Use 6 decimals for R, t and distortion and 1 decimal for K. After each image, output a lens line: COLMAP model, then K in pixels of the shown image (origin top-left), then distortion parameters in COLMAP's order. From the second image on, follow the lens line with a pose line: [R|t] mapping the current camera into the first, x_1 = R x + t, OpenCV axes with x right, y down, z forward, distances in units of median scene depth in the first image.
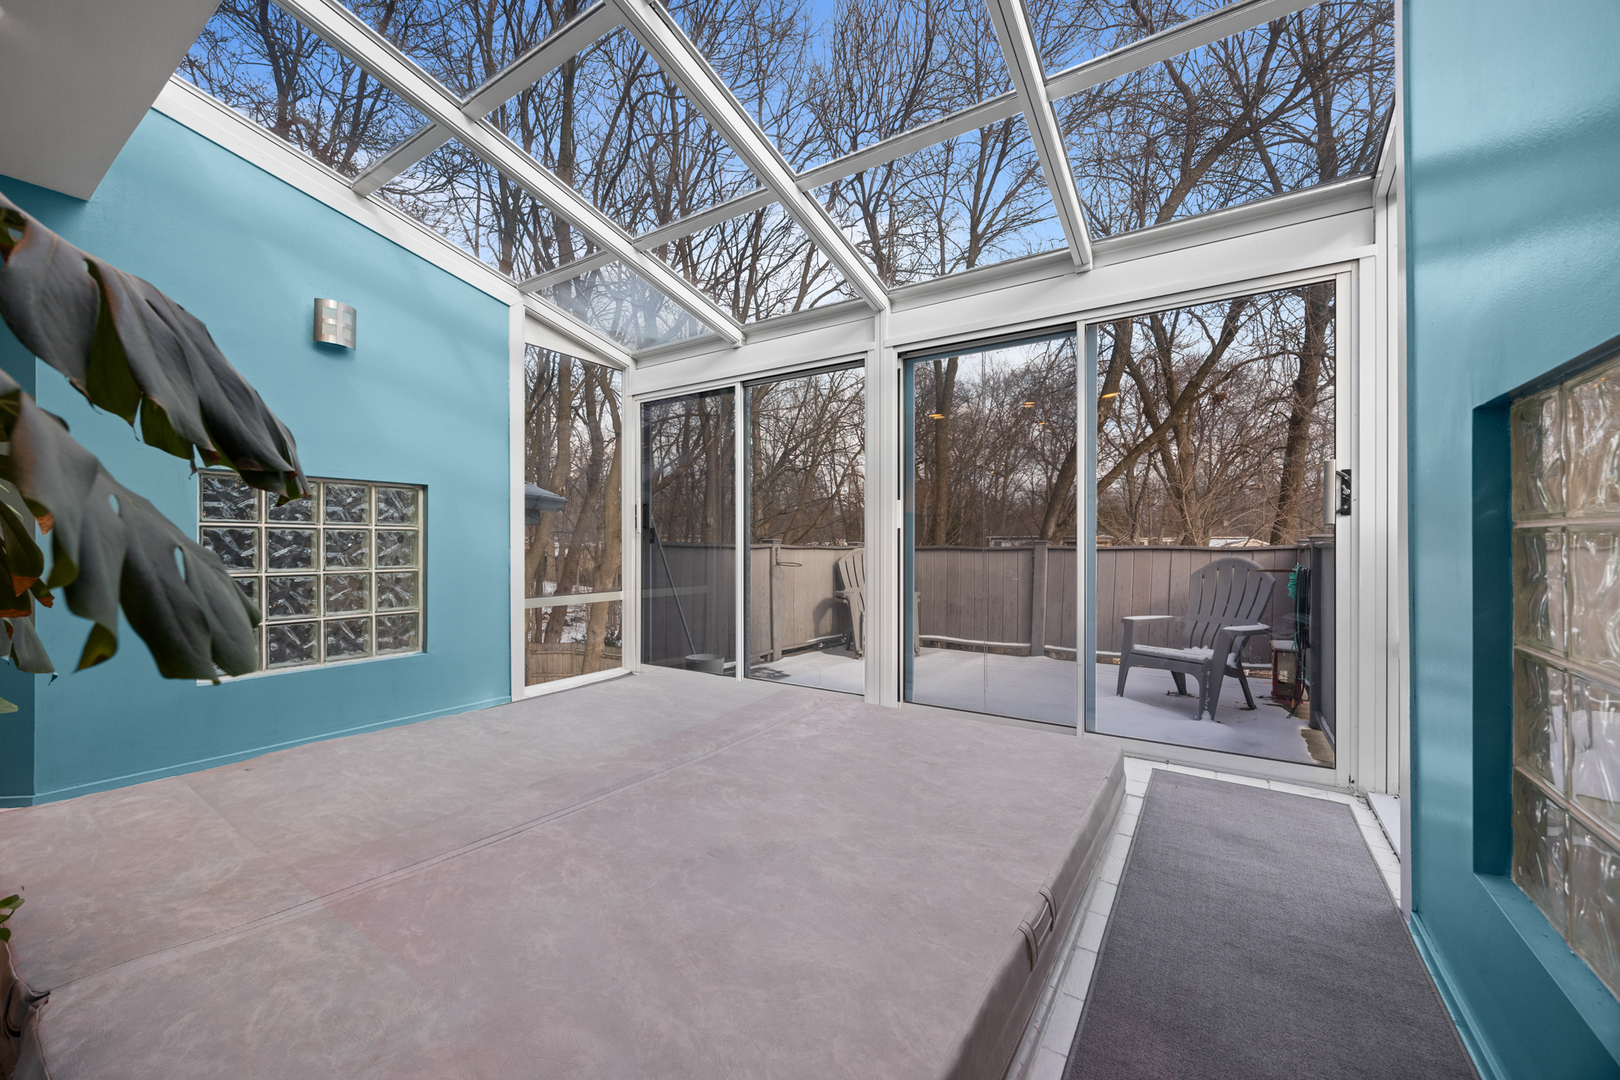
lens RADIAL K [[621.5, 0, 810.0], [0, 621.5, 540.0], [0, 0, 1]] dist [0.000535, 0.000080]
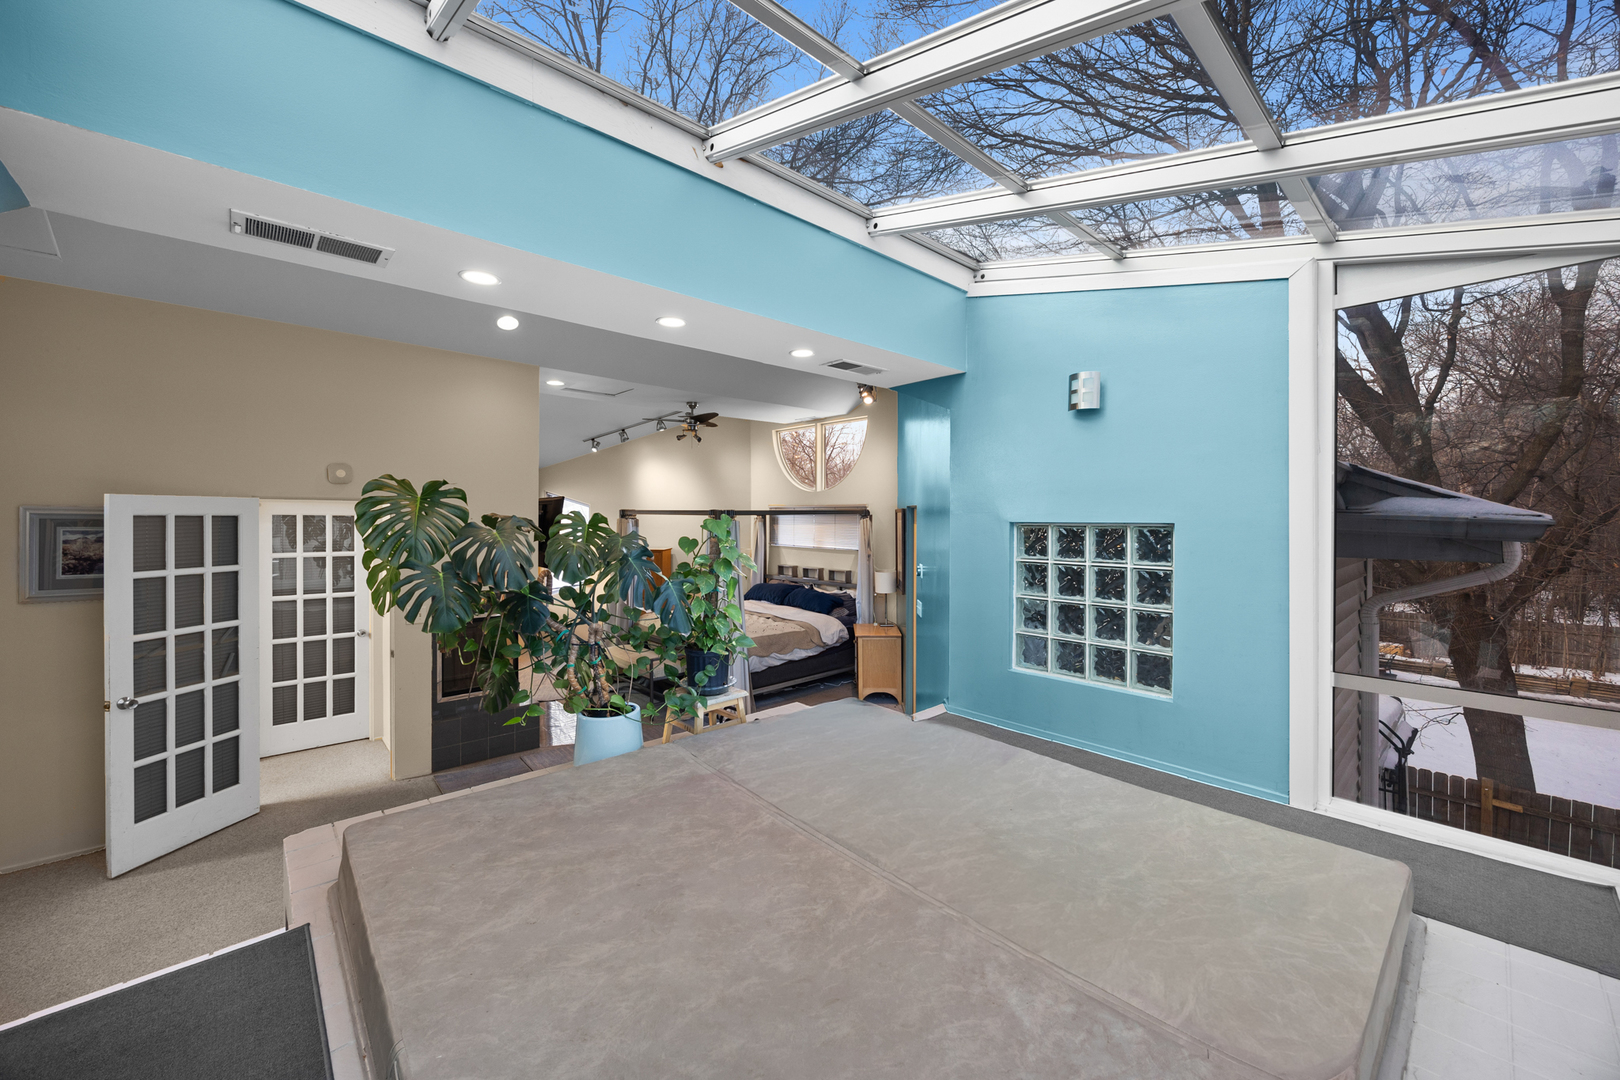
lens RADIAL K [[620.7, 0, 818.8], [0, 620.7, 519.3], [0, 0, 1]] dist [-0.000811, 0.000022]
pose [[-0.245578, 0.000974, -0.969376, 0.928809], [0.005462, 0.999985, -0.000379, -0.210434], [0.969361, -0.005388, -0.245580, 1.522950]]
